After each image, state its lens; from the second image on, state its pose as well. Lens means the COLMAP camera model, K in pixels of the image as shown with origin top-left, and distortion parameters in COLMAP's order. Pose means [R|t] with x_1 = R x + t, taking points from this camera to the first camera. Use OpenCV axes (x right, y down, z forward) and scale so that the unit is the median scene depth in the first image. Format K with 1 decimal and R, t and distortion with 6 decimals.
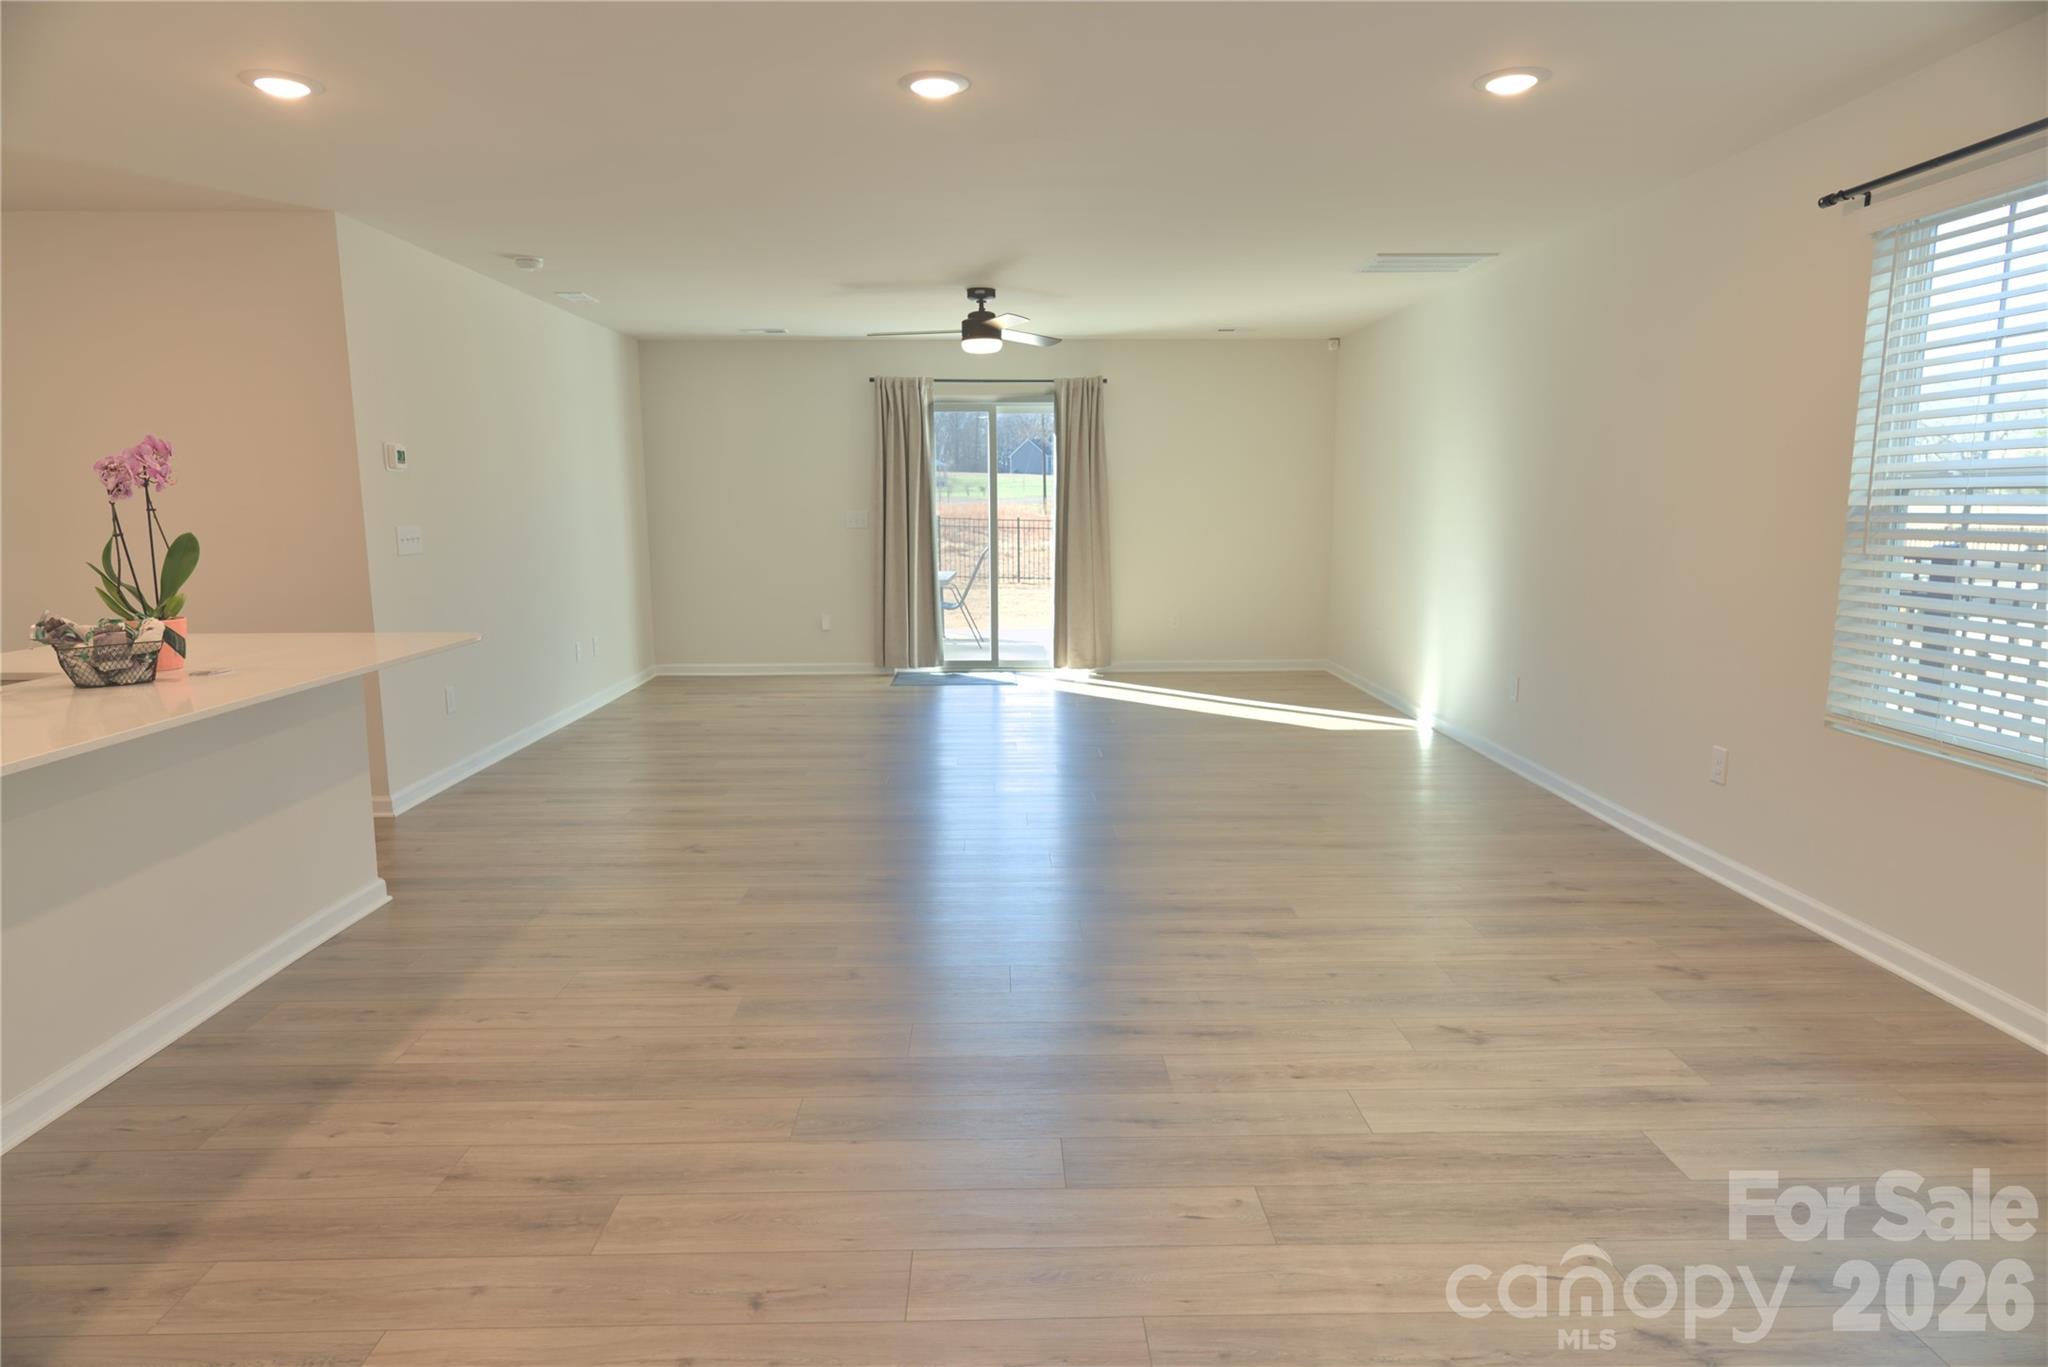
lens RADIAL K [[1204.5, 0, 1024.0], [0, 1204.5, 683.5], [0, 0, 1]] dist [-0.001433, 0.001058]
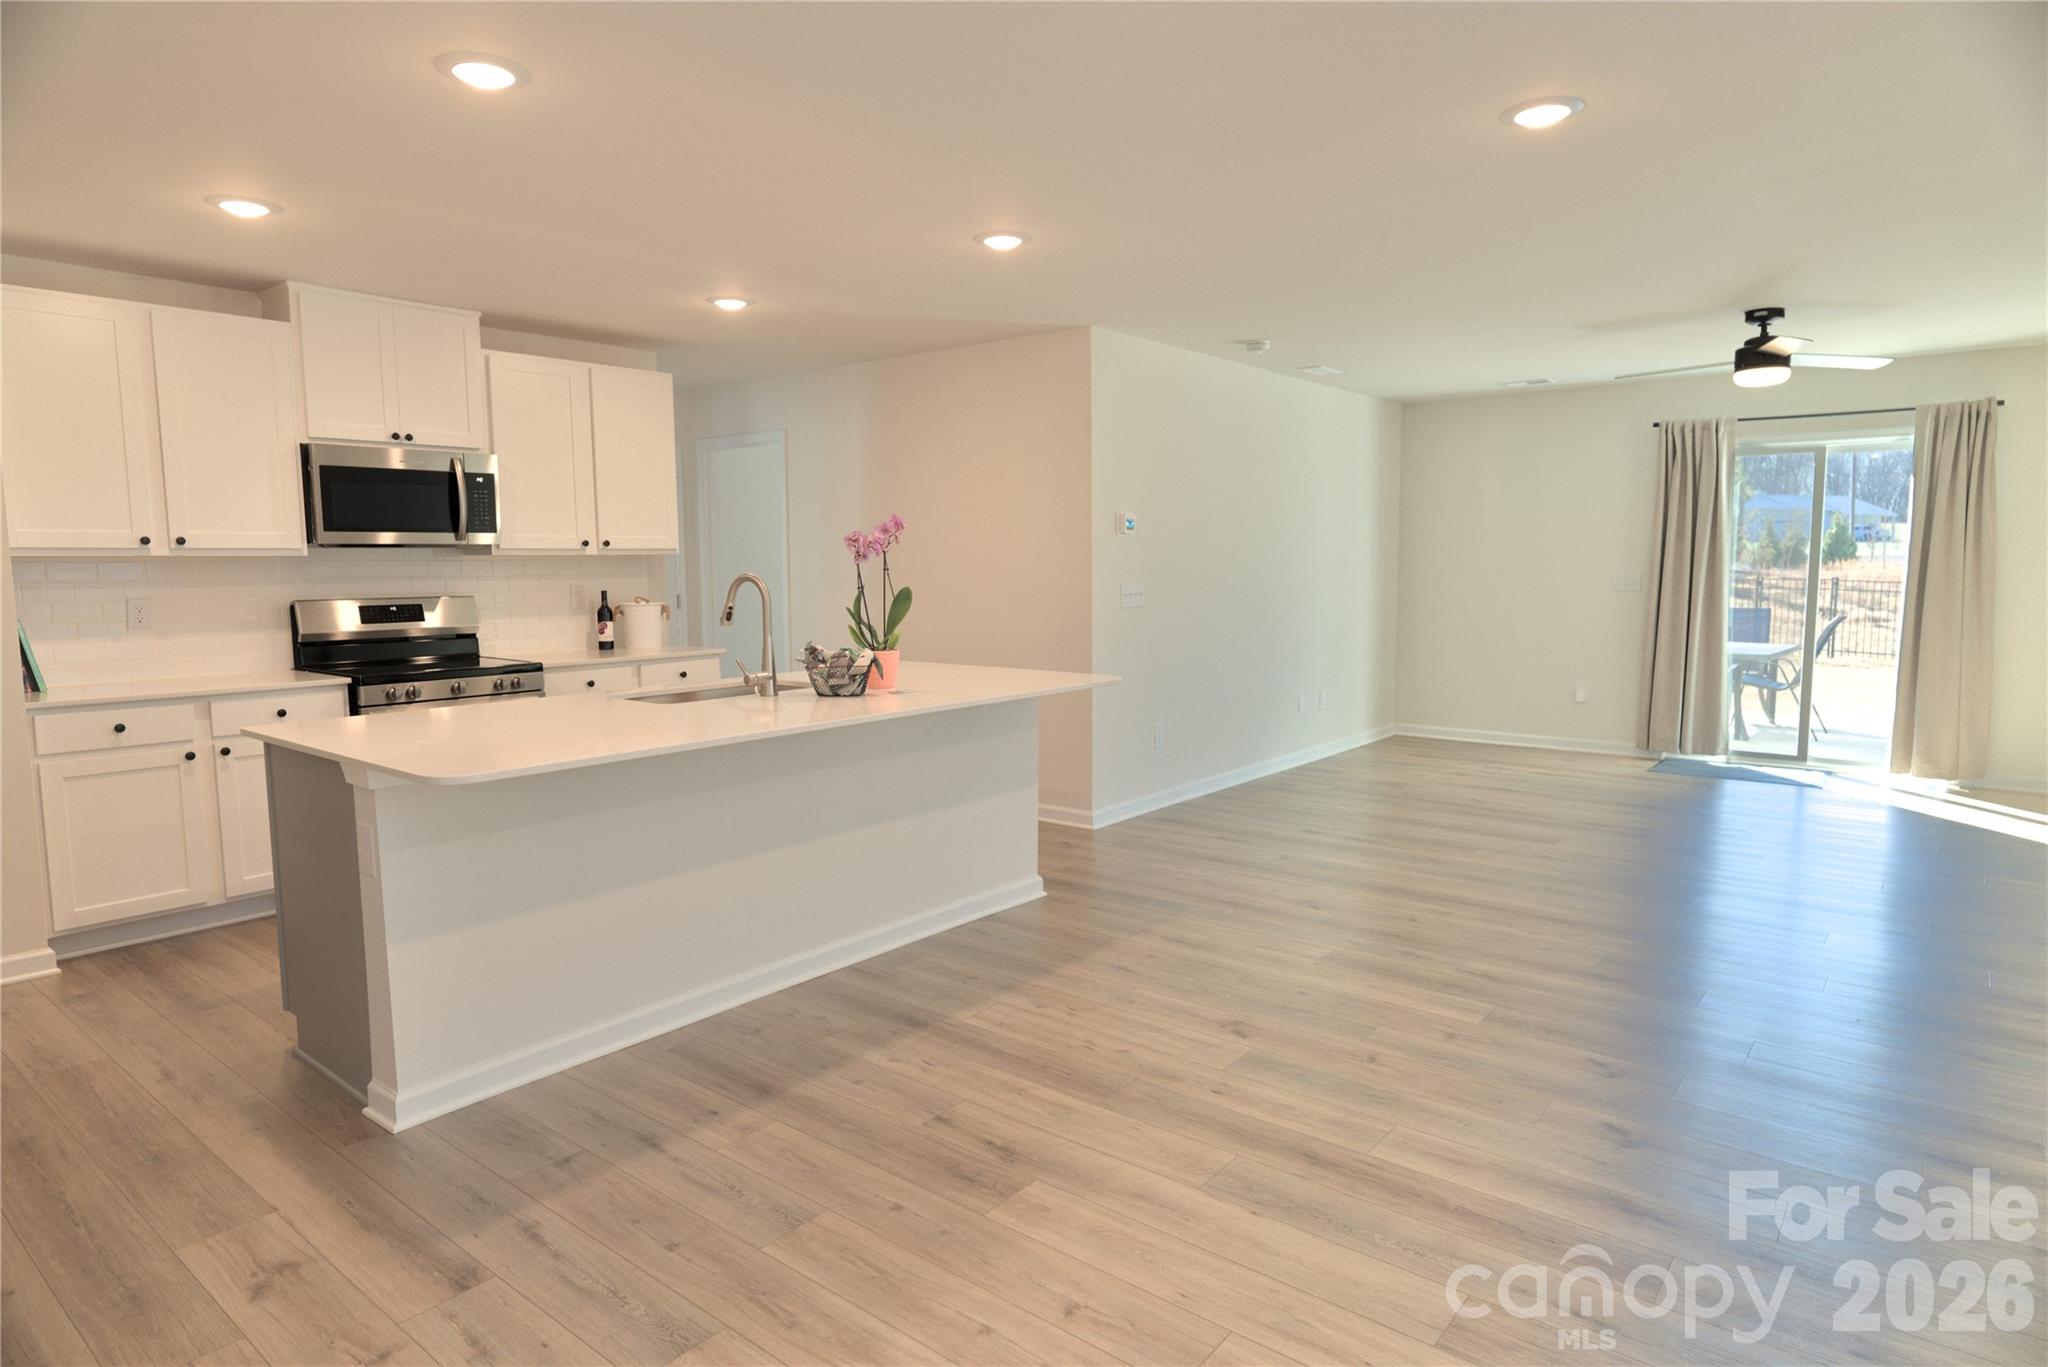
lens RADIAL K [[1191.0, 0, 968.5], [0, 1191.0, 679.4], [0, 0, 1]] dist [-0.004733, 0.000506]
pose [[0.743126, 0.065127, -0.665975, 0.221726], [-0.098456, 0.995062, -0.012552, -0.012390], [0.661869, 0.074897, 0.745869, 0.065313]]
